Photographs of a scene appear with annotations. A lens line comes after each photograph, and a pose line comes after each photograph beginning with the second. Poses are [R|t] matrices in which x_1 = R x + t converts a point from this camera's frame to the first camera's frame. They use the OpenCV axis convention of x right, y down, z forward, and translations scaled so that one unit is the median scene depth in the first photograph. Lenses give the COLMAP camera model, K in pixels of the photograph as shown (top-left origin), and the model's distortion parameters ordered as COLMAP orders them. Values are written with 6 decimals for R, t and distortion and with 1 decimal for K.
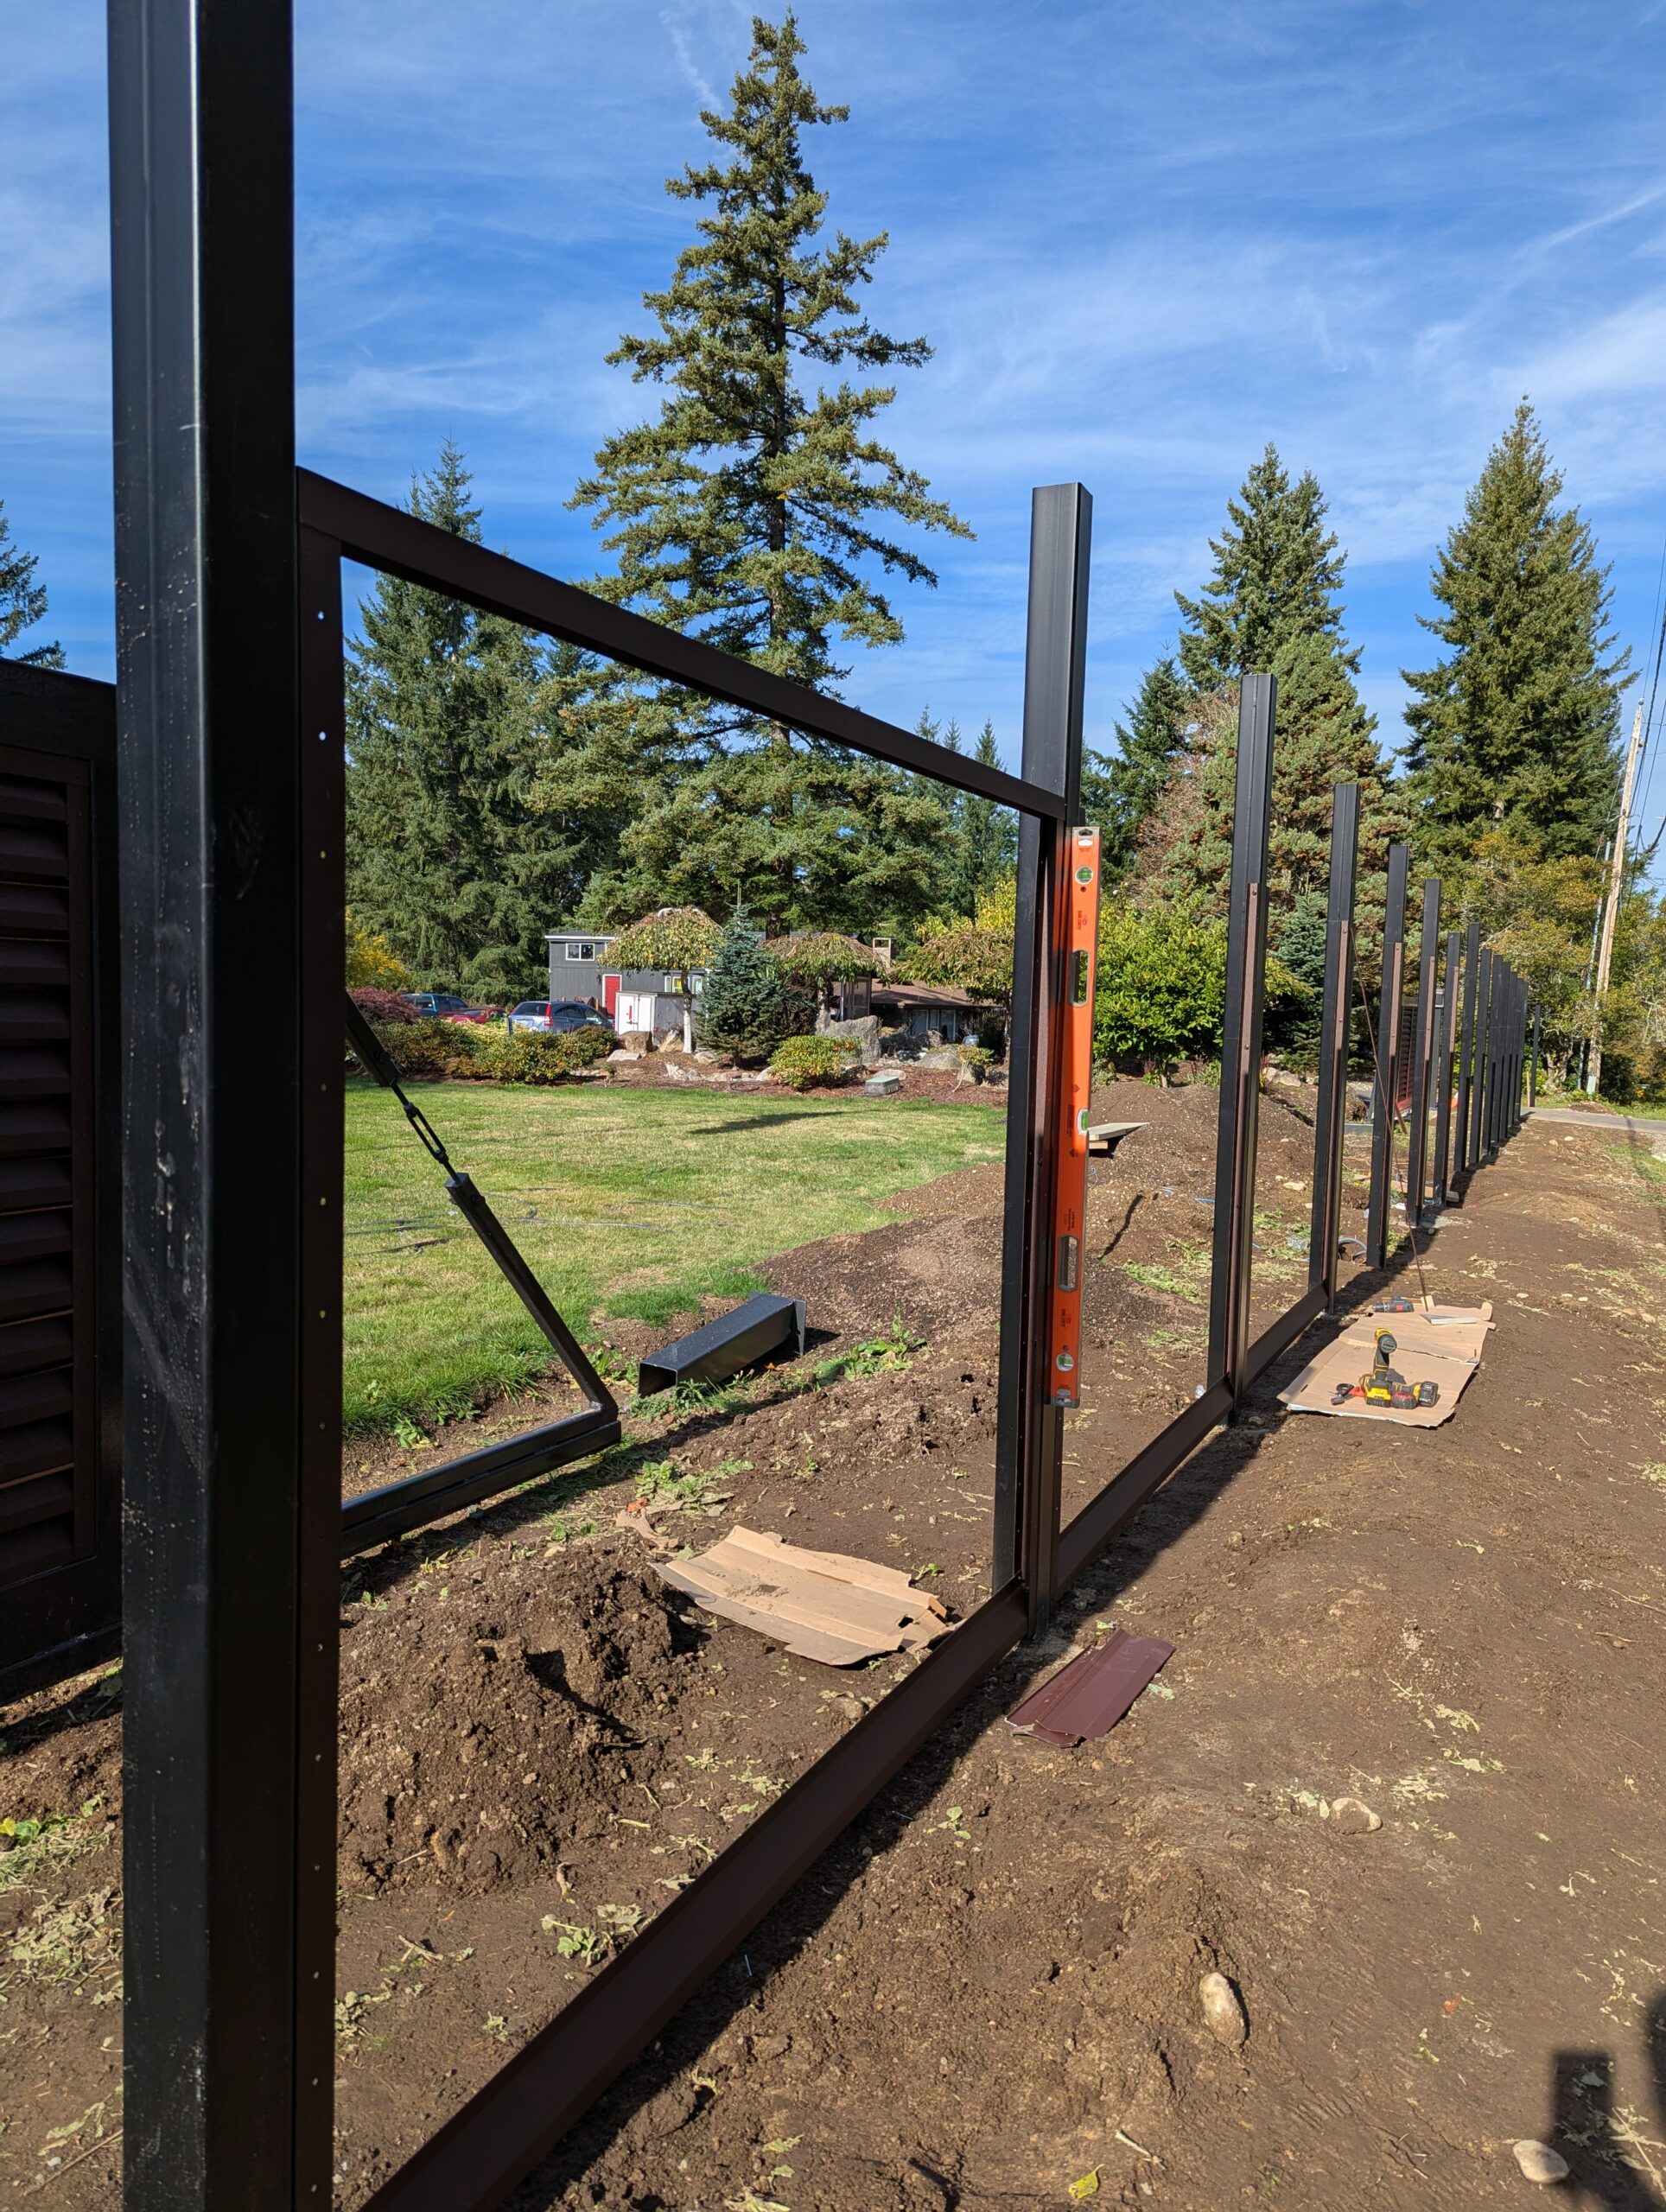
lens RADIAL K [[1543.6, 0, 835.9], [0, 1543.6, 1120.5], [0, 0, 1]] dist [0.061720, -0.049655]
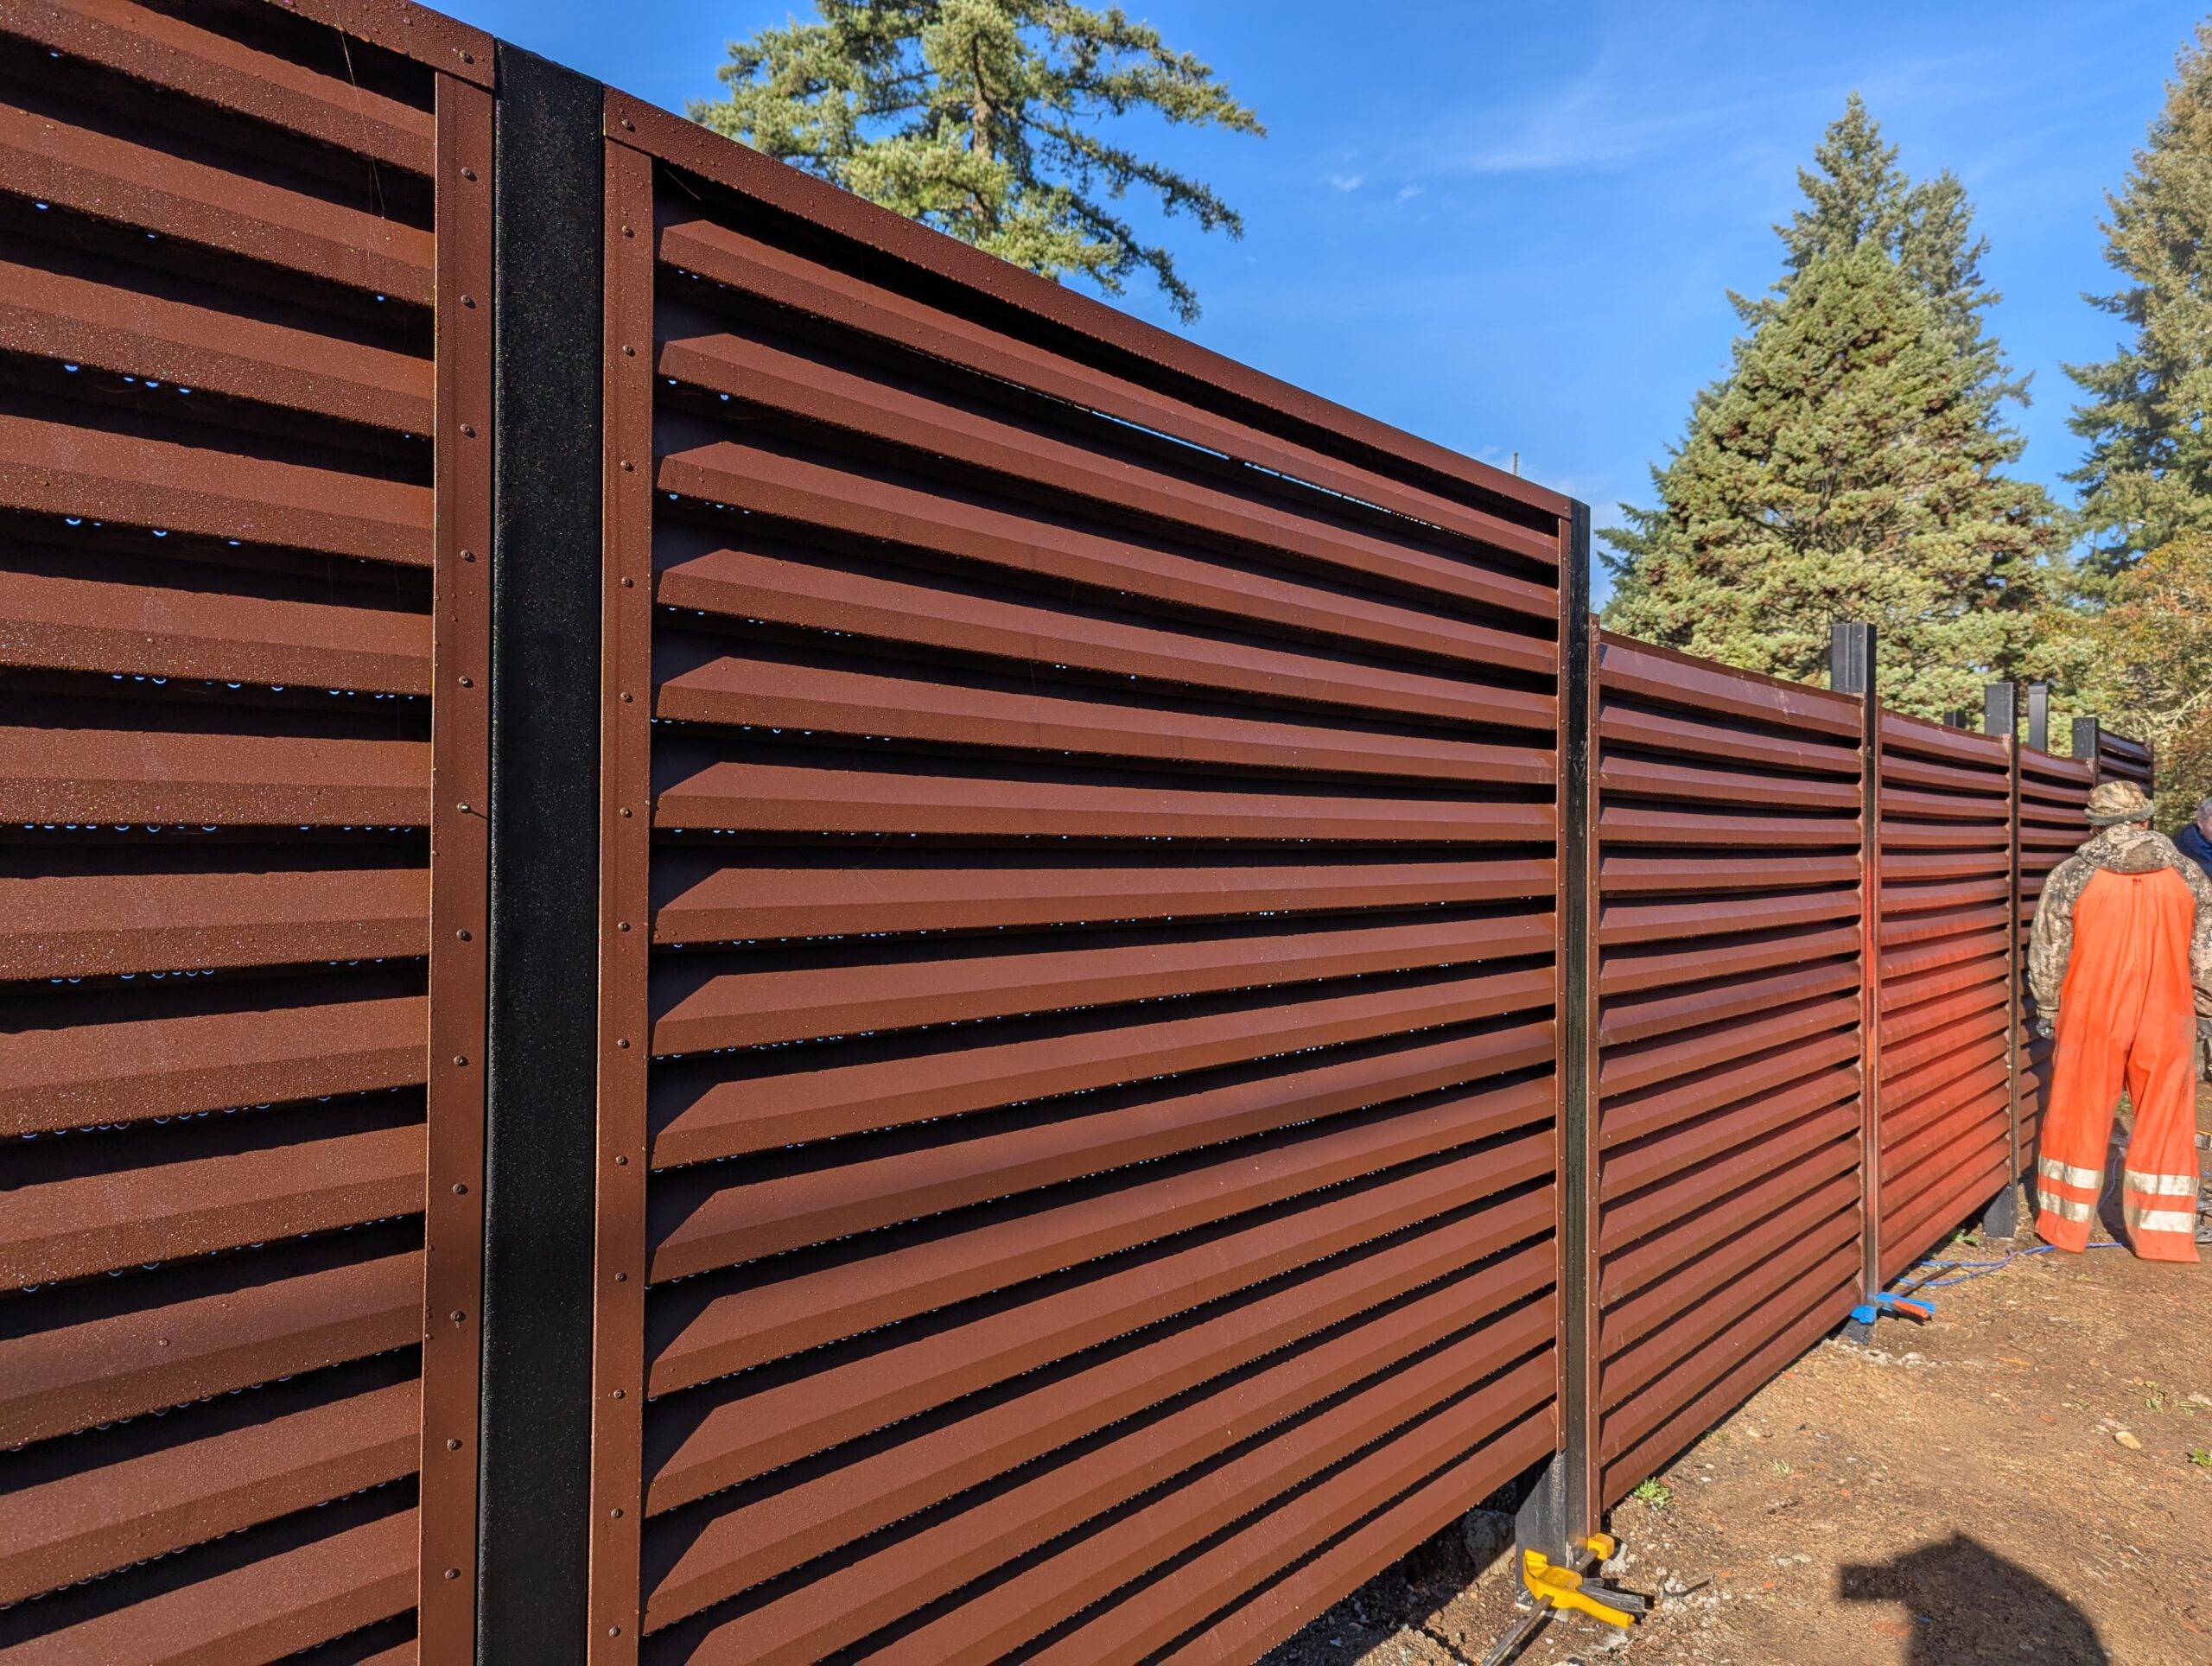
lens RADIAL K [[1543.6, 0, 1104.6], [0, 1543.6, 818.7], [0, 0, 1]] dist [0.061720, -0.049655]
pose [[0.970535, -0.013101, -0.240604, 0.169805], [-0.007805, 0.996288, -0.085731, -0.020541], [0.240834, 0.085083, 0.966830, 0.337721]]
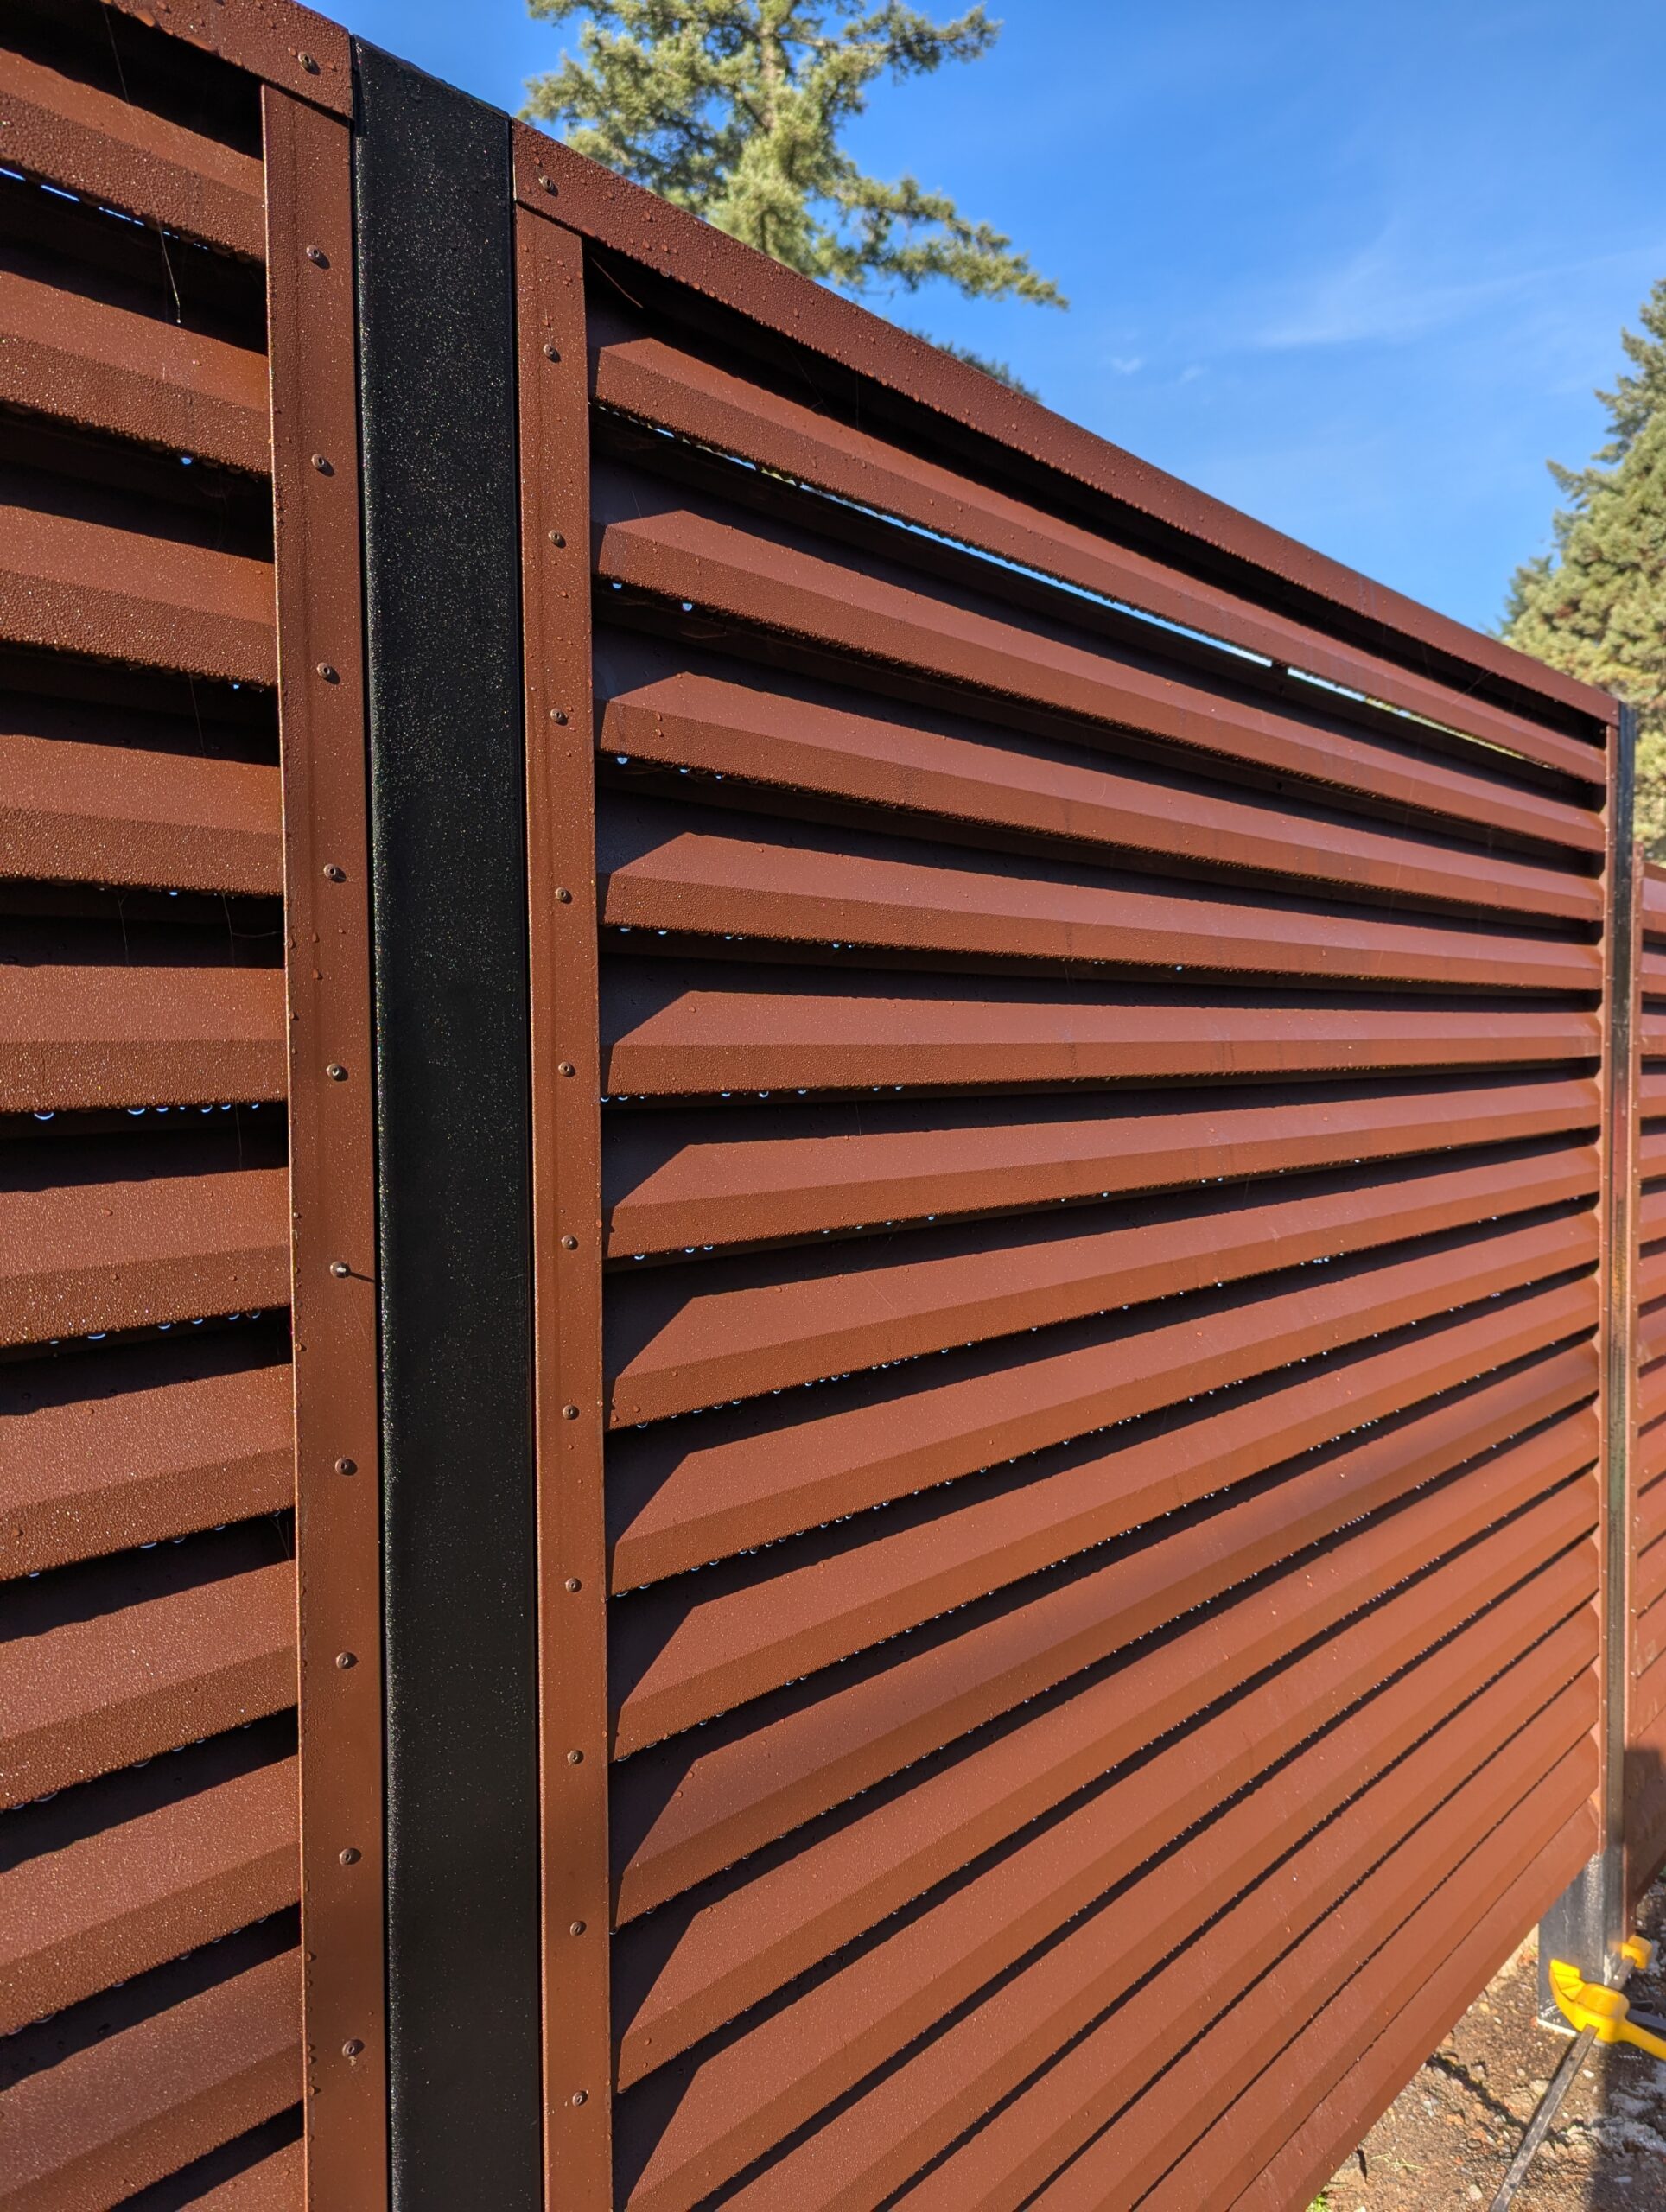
lens RADIAL K [[1543.6, 0, 838.6], [0, 1543.6, 1090.4], [0, 0, 1]] dist [0.061720, -0.049655]
pose [[0.961083, -0.015099, -0.275847, 0.161311], [0.004057, 0.999169, -0.040559, -0.024889], [0.276230, 0.037862, 0.960346, 0.347564]]
